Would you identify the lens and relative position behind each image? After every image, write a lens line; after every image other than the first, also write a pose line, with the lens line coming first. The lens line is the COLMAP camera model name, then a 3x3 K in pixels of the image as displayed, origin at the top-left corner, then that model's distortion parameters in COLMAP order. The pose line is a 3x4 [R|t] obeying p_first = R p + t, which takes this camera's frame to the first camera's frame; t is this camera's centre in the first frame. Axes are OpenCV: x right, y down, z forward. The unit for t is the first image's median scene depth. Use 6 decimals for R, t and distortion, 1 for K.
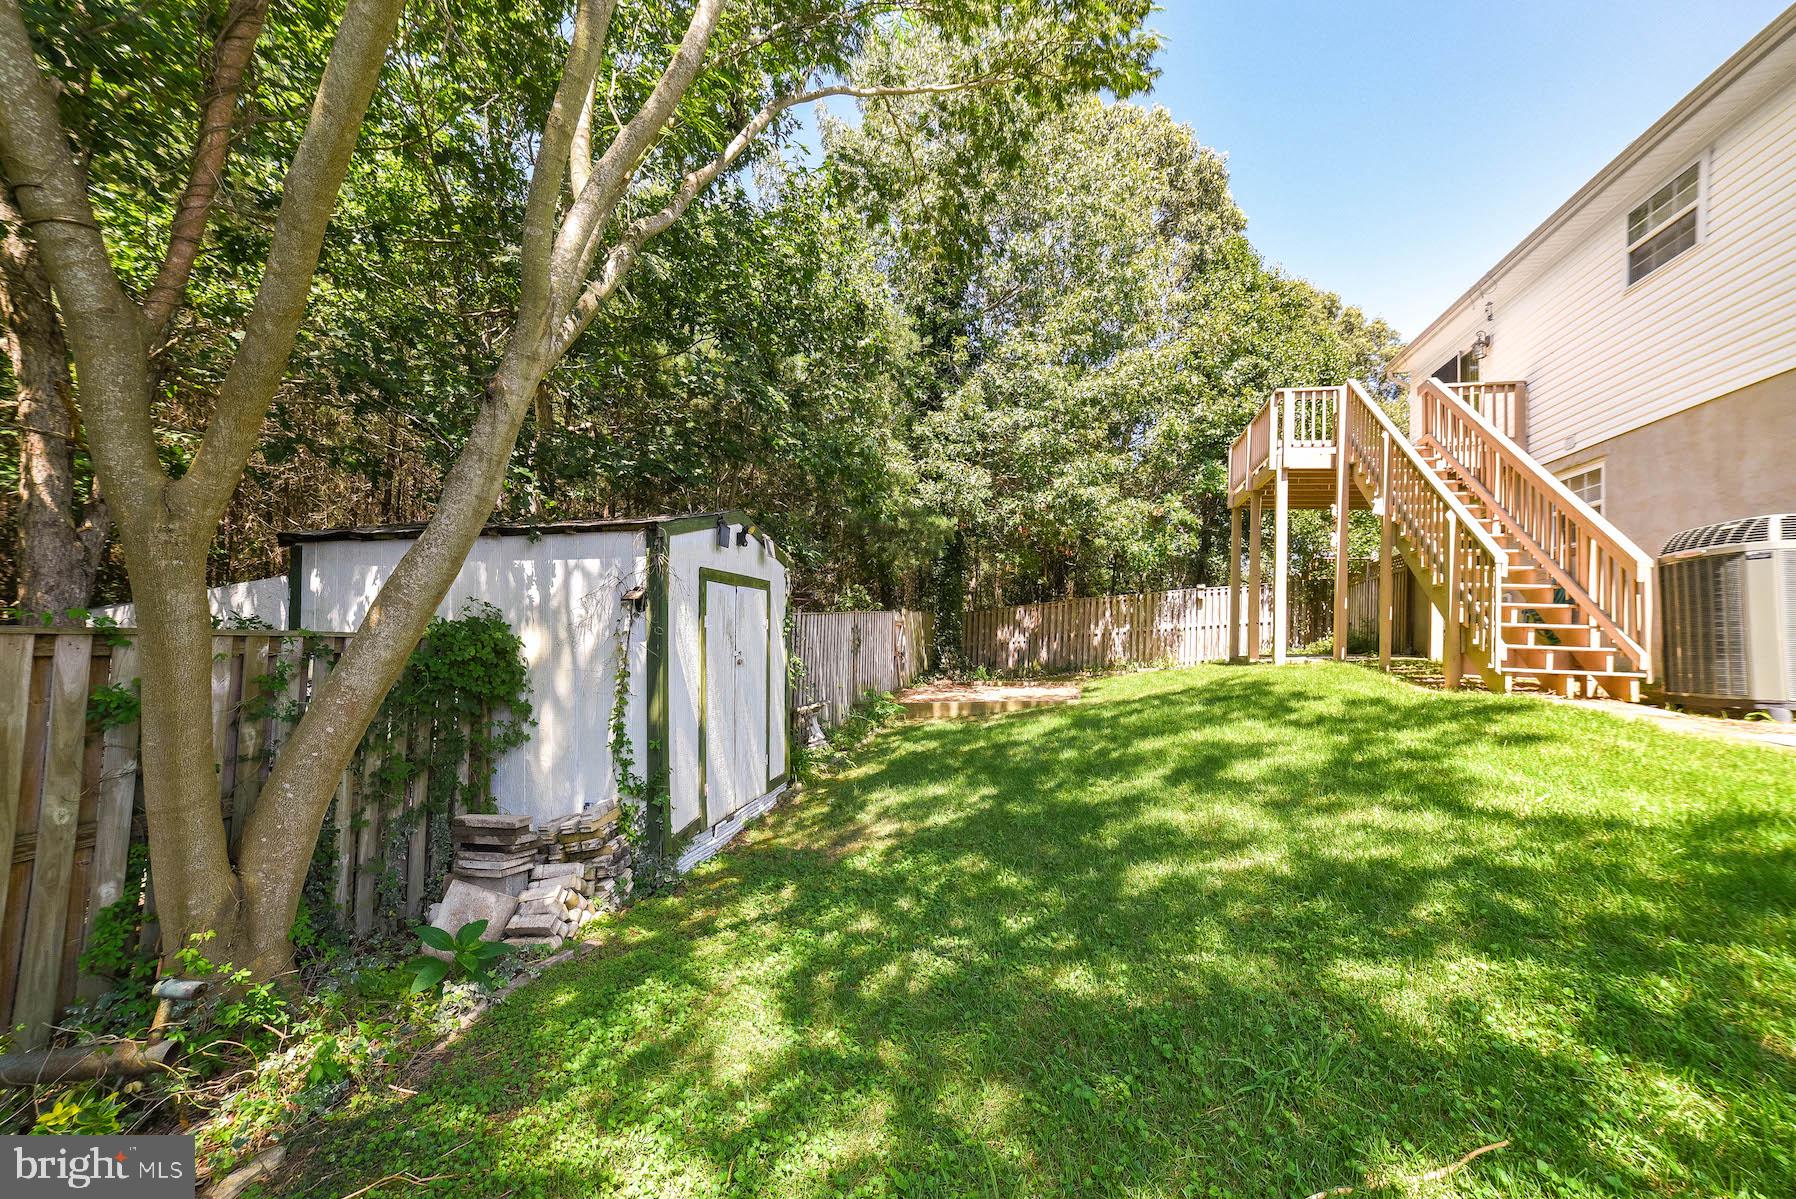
lens RADIAL K [[706.6, 0, 896.7], [0, 706.6, 608.0], [0, 0, 1]] dist [-0.094566, 0.037126]
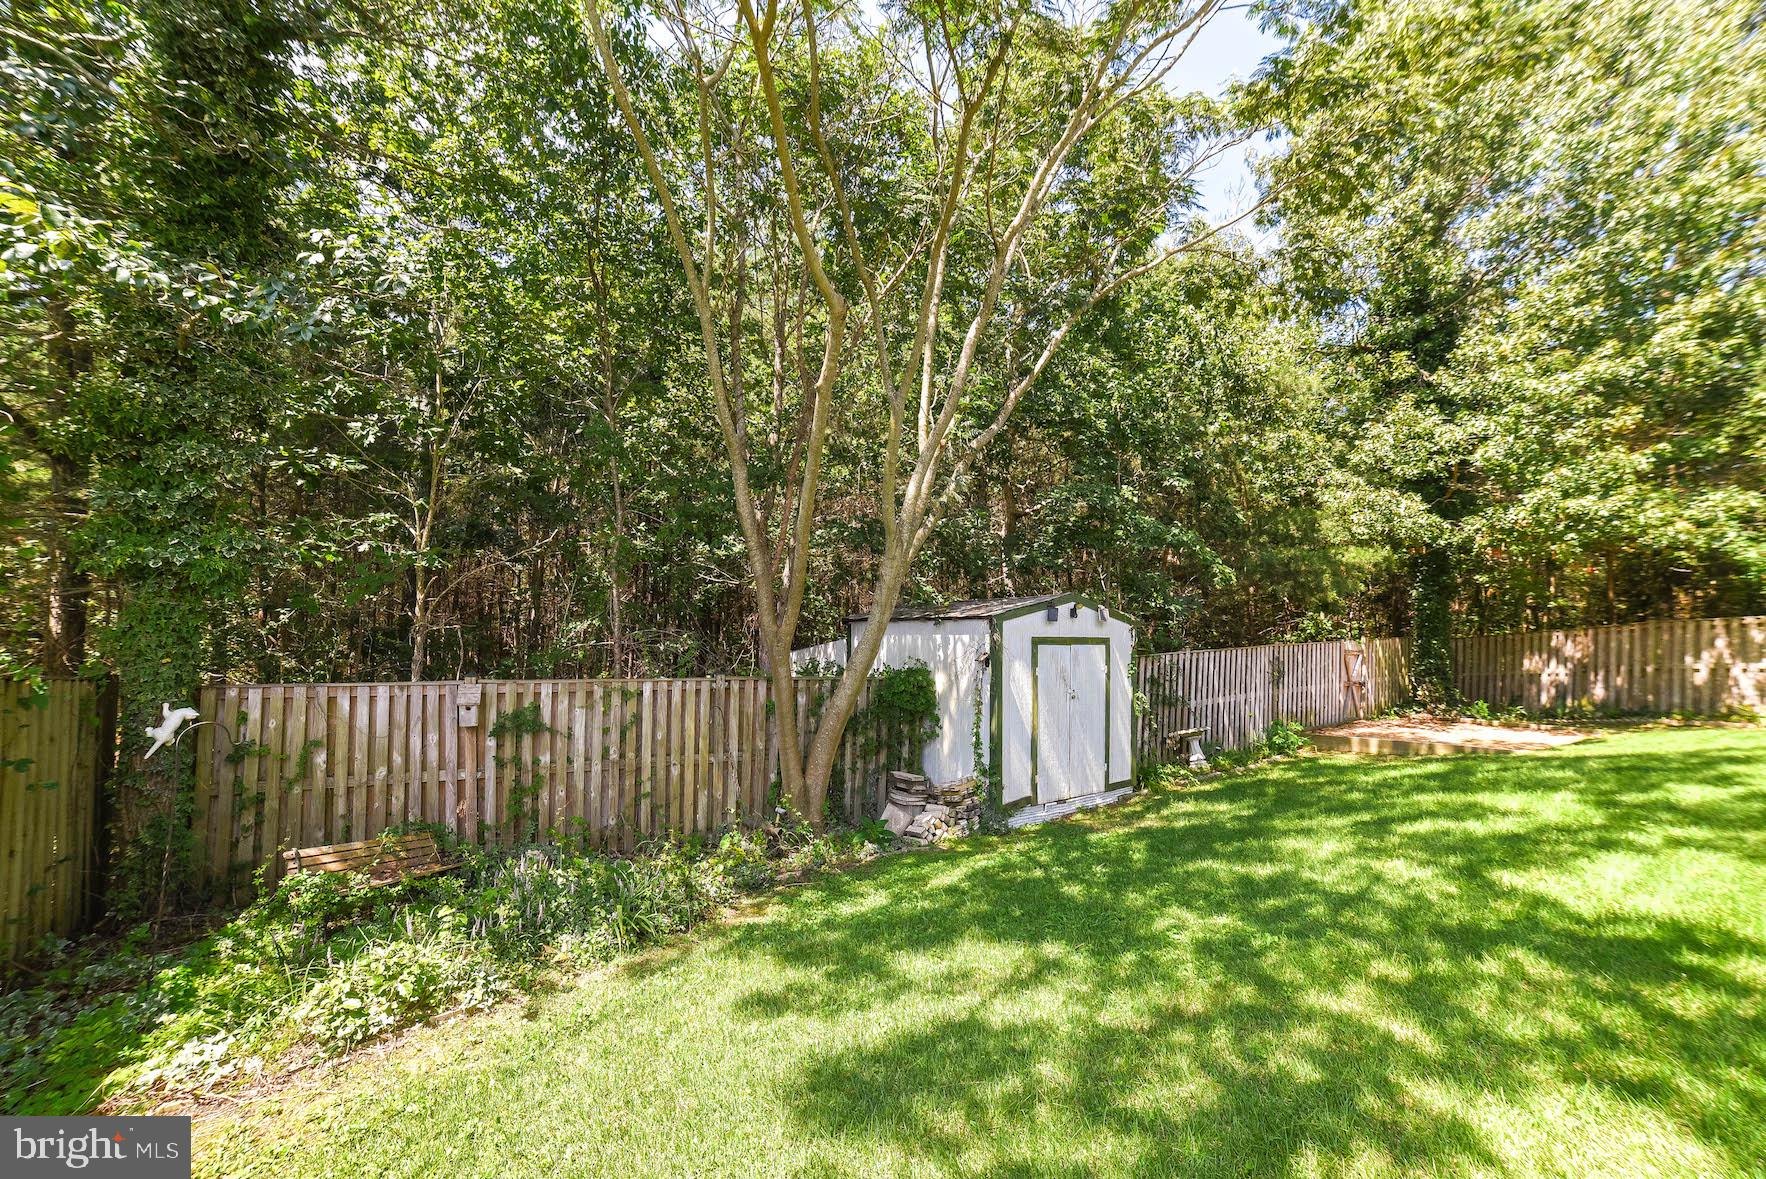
lens RADIAL K [[694.8, 0, 881.7], [0, 694.8, 597.8], [0, 0, 1]] dist [-0.094566, 0.037126]
pose [[0.709622, -0.031498, -0.703878, 0.630848], [0.014205, 0.999437, -0.030403, -0.113800], [0.704439, 0.011576, 0.709670, -0.374408]]
